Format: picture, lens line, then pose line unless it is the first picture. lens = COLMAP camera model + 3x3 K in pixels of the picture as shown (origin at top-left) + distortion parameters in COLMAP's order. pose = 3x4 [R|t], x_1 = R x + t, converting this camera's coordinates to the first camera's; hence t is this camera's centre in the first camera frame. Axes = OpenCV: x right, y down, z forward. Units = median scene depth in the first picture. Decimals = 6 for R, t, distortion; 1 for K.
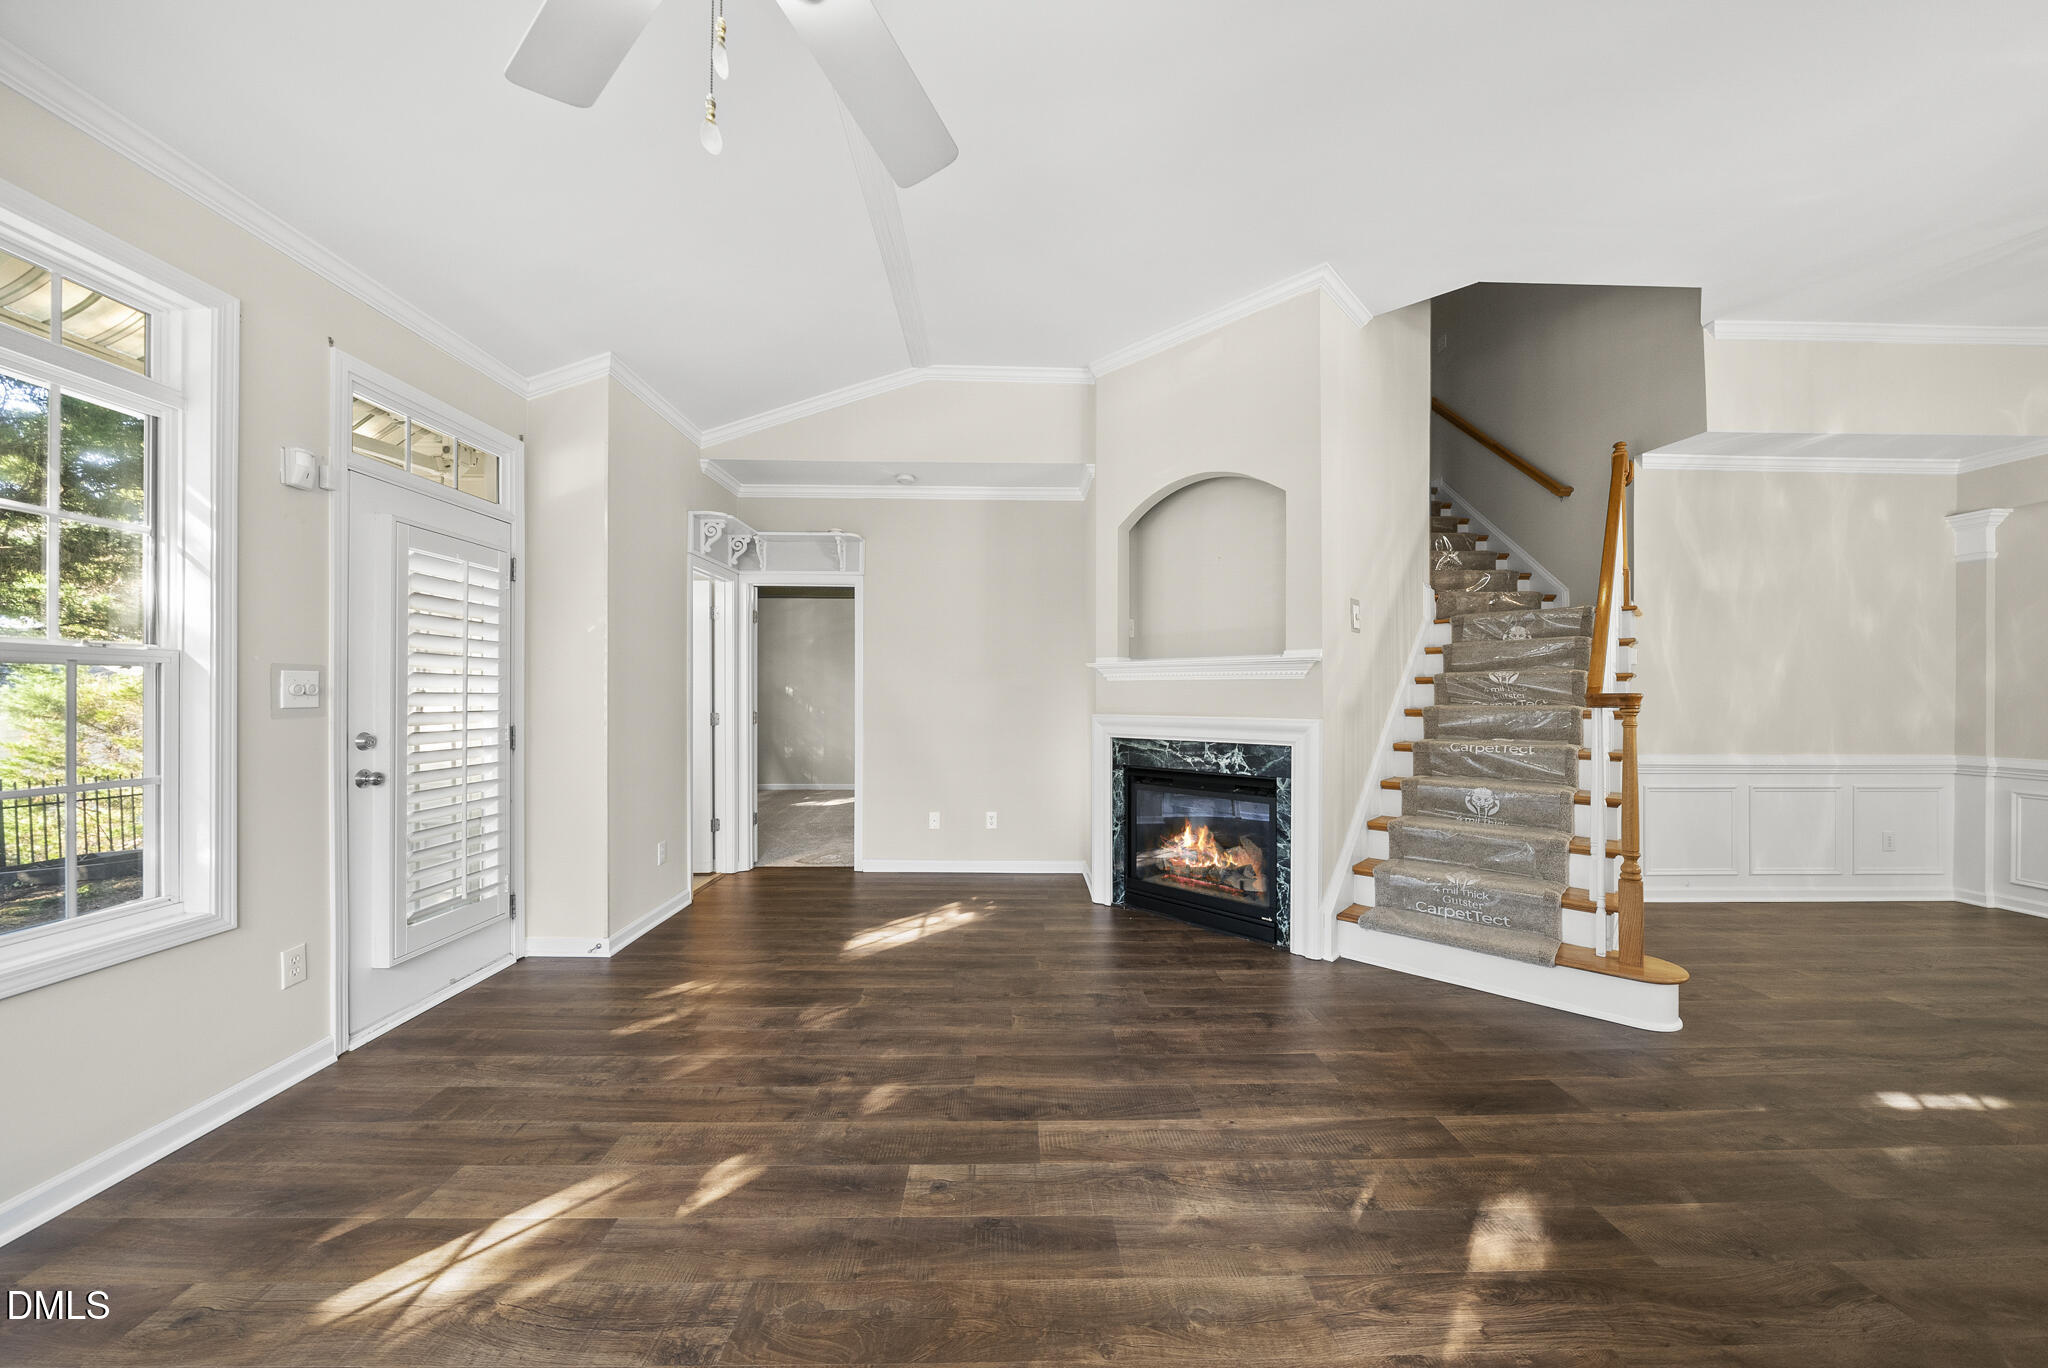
lens RADIAL K [[706.5, 0, 1018.8], [0, 706.5, 688.4], [0, 0, 1]] dist [-0.008642, 0.000631]
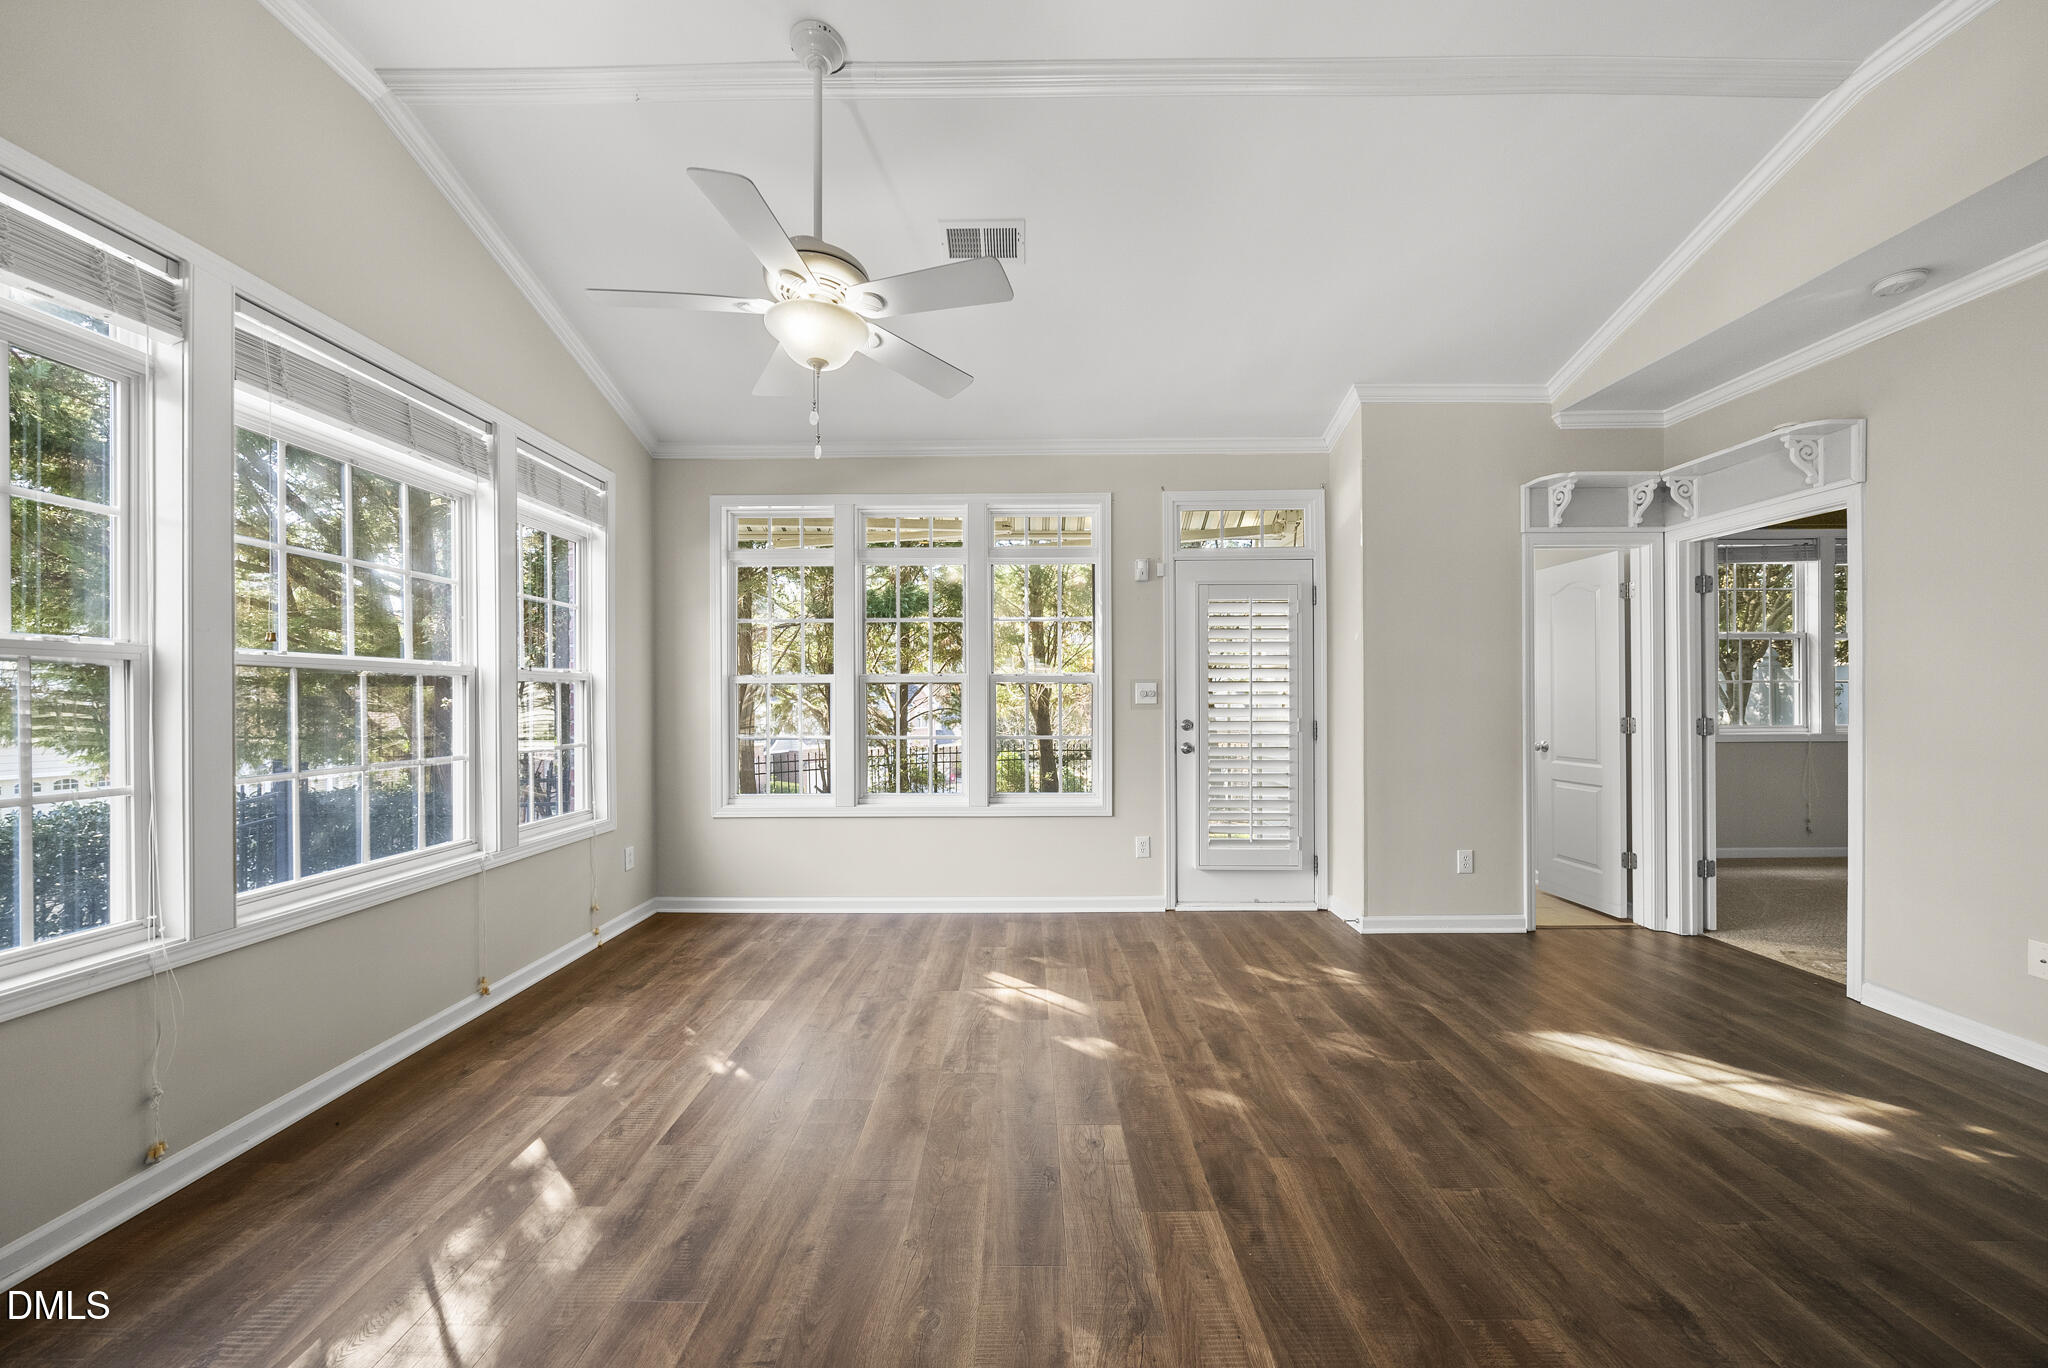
lens RADIAL K [[706.5, 0, 1020.3], [0, 706.5, 697.1], [0, 0, 1]] dist [-0.008642, 0.000631]
pose [[-0.023800, 0.000511, -0.999717, 0.499024], [0.013258, 0.999912, 0.000195, 0.003838], [0.999629, -0.013250, -0.023805, 0.462567]]
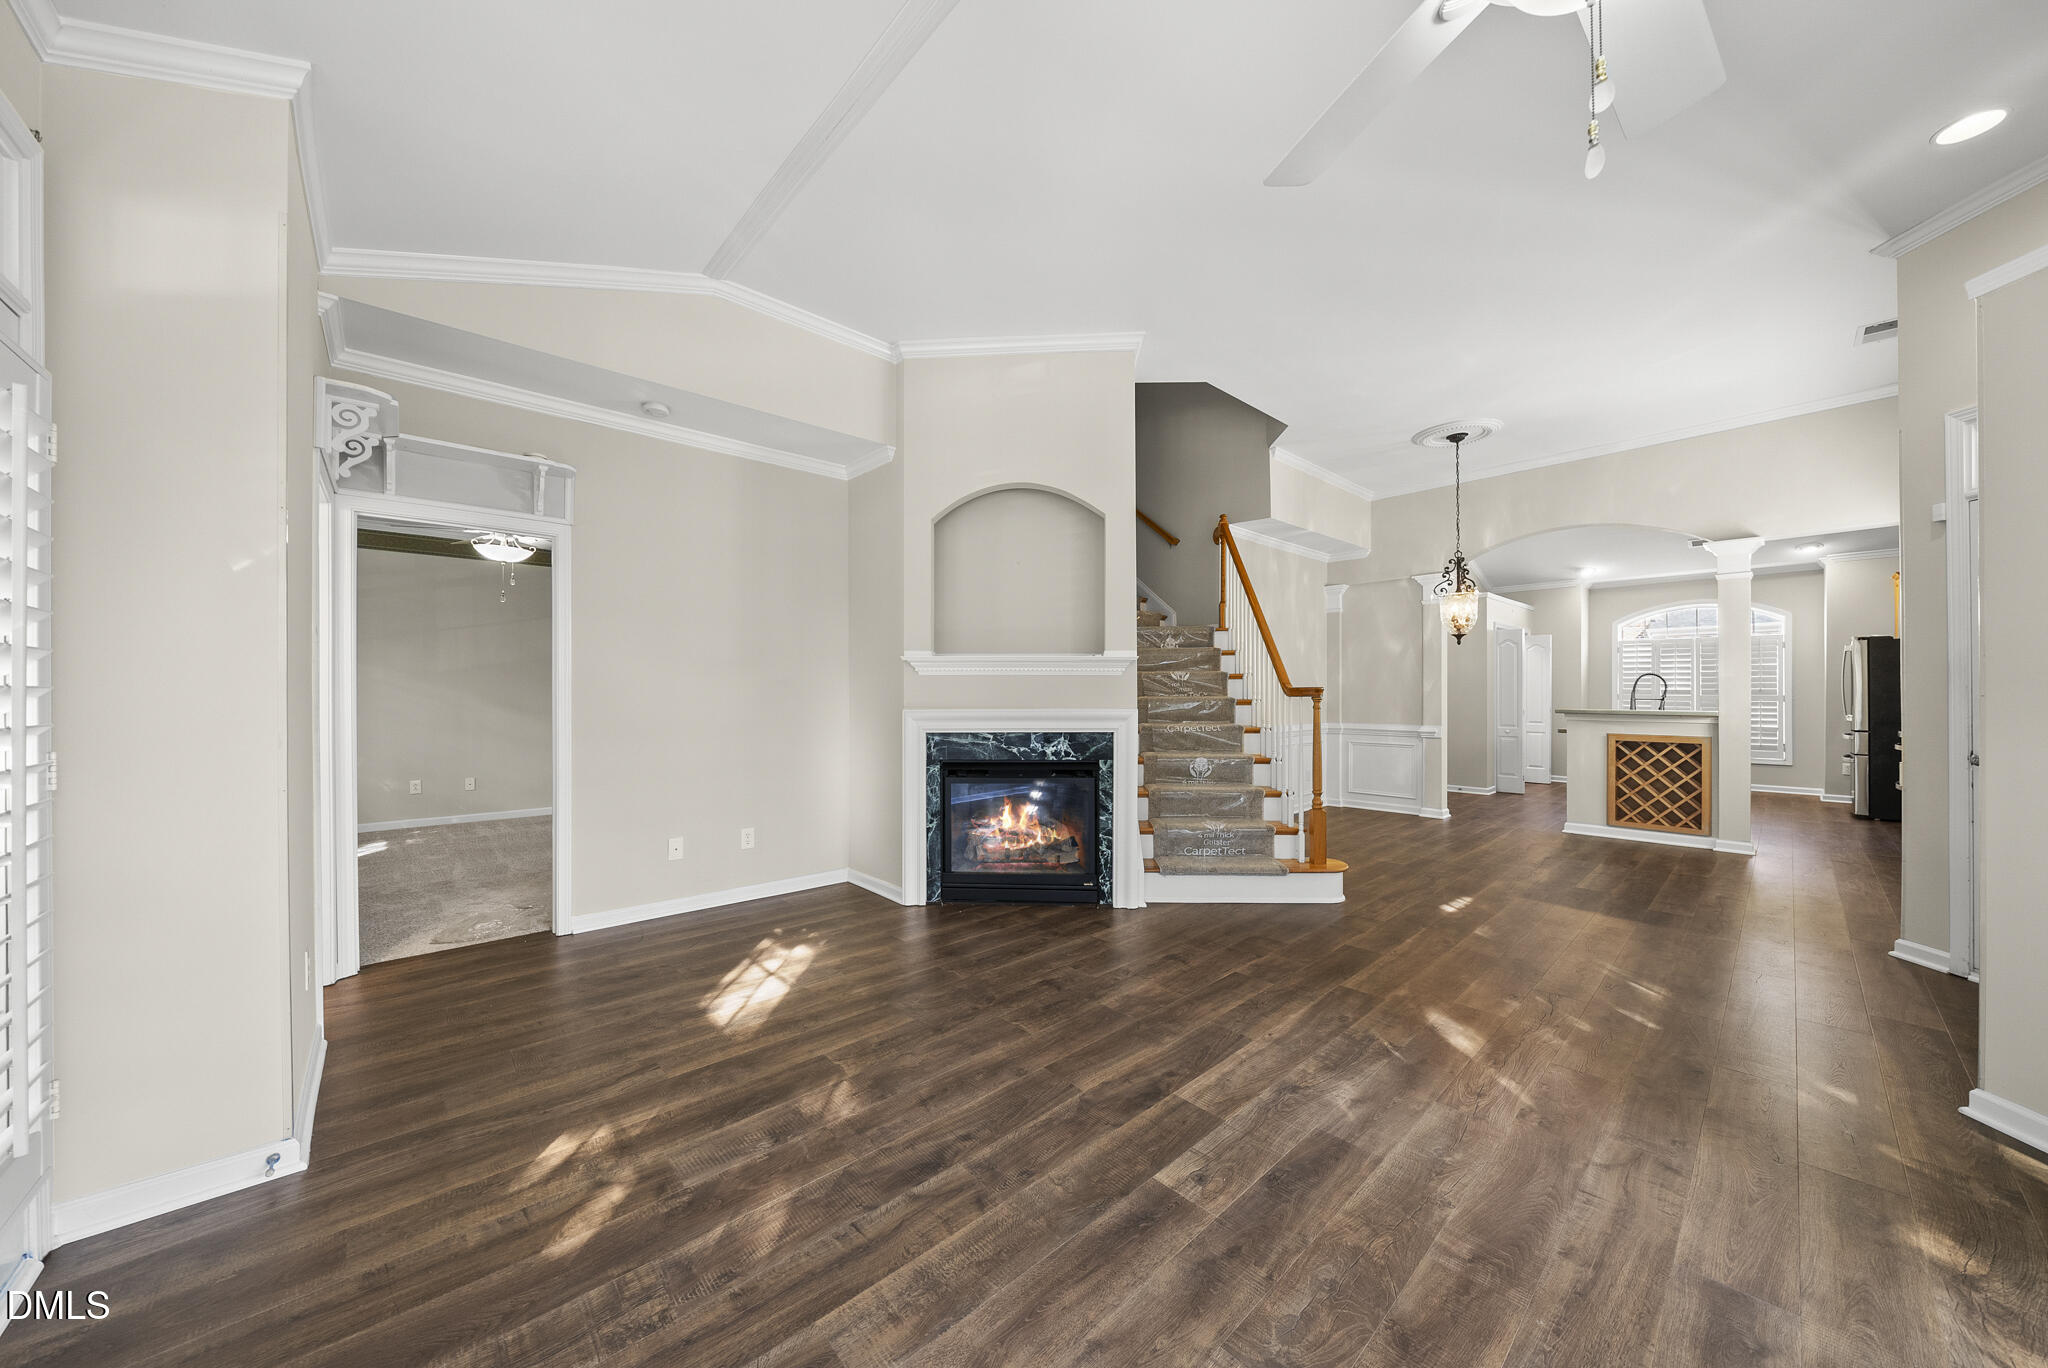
lens RADIAL K [[706.5, 0, 1023.8], [0, 706.5, 685.7], [0, 0, 1]] dist [-0.008642, 0.000631]
pose [[0.750941, 0.001213, 0.660368, -0.484906], [-0.002461, 0.999997, 0.000962, 0.003382], [-0.660365, -0.002348, 0.750942, 0.209032]]
